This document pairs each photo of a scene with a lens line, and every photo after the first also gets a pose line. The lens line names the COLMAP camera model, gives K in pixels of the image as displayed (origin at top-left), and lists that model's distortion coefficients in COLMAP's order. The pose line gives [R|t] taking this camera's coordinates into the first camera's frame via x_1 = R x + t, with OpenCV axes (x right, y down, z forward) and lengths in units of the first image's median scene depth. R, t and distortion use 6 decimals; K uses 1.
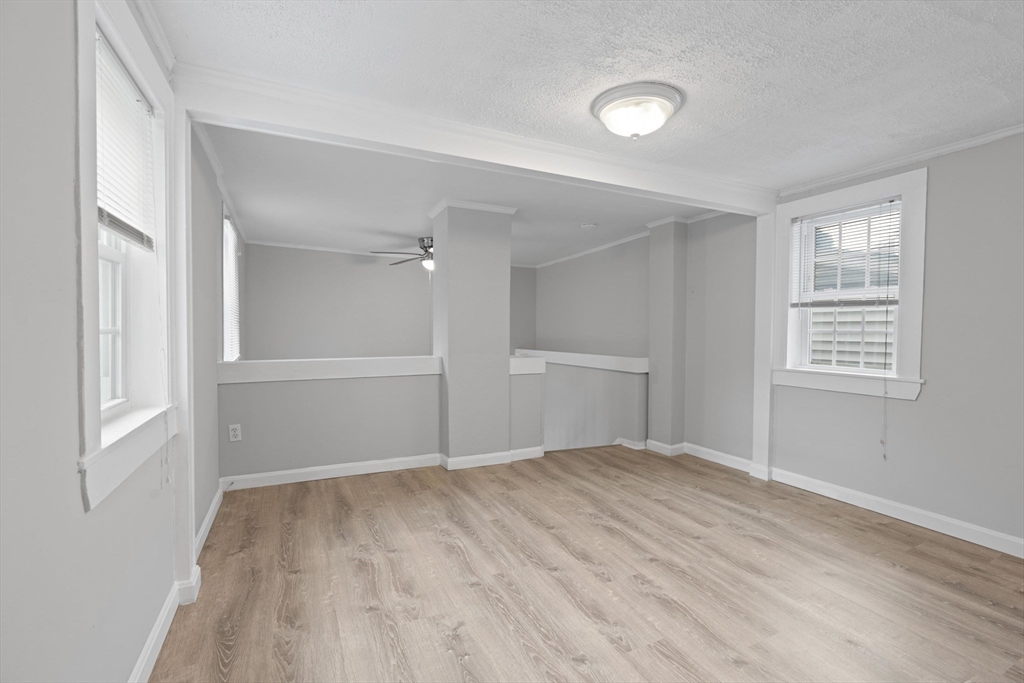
lens RADIAL K [[469.6, 0, 528.0], [0, 469.6, 345.1], [0, 0, 1]] dist [-0.007989, 0.004096]
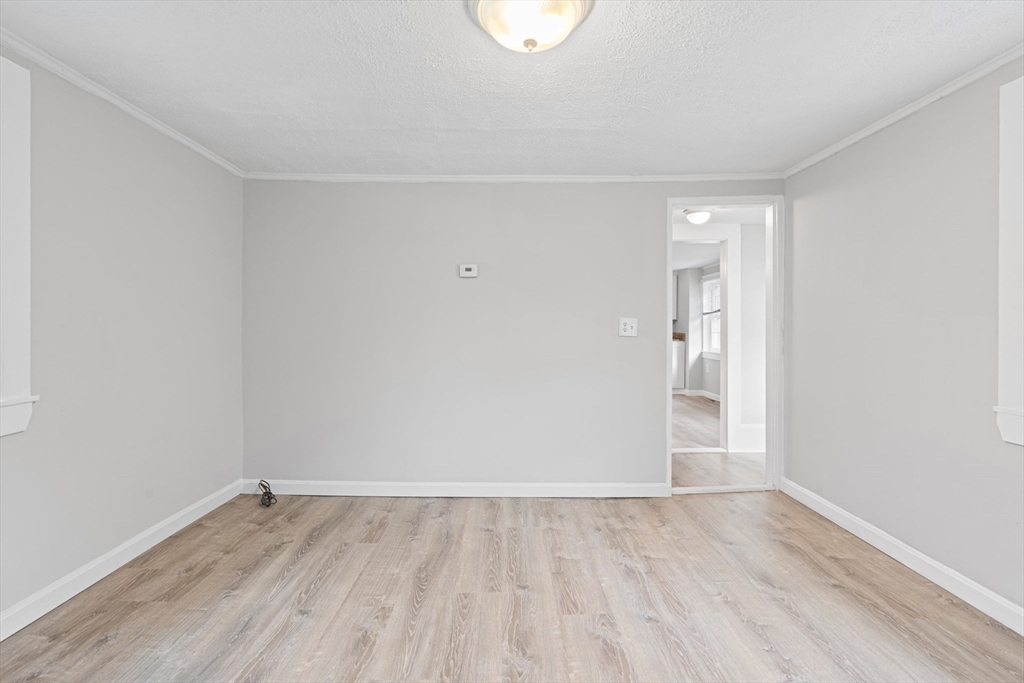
lens RADIAL K [[469.6, 0, 520.6], [0, 469.6, 327.0], [0, 0, 1]] dist [-0.007989, 0.004096]
pose [[-0.900432, -0.014698, 0.434749, -0.048518], [0.003003, 0.999195, 0.040001, -0.043199], [-0.434987, 0.037324, -0.899663, 1.246843]]
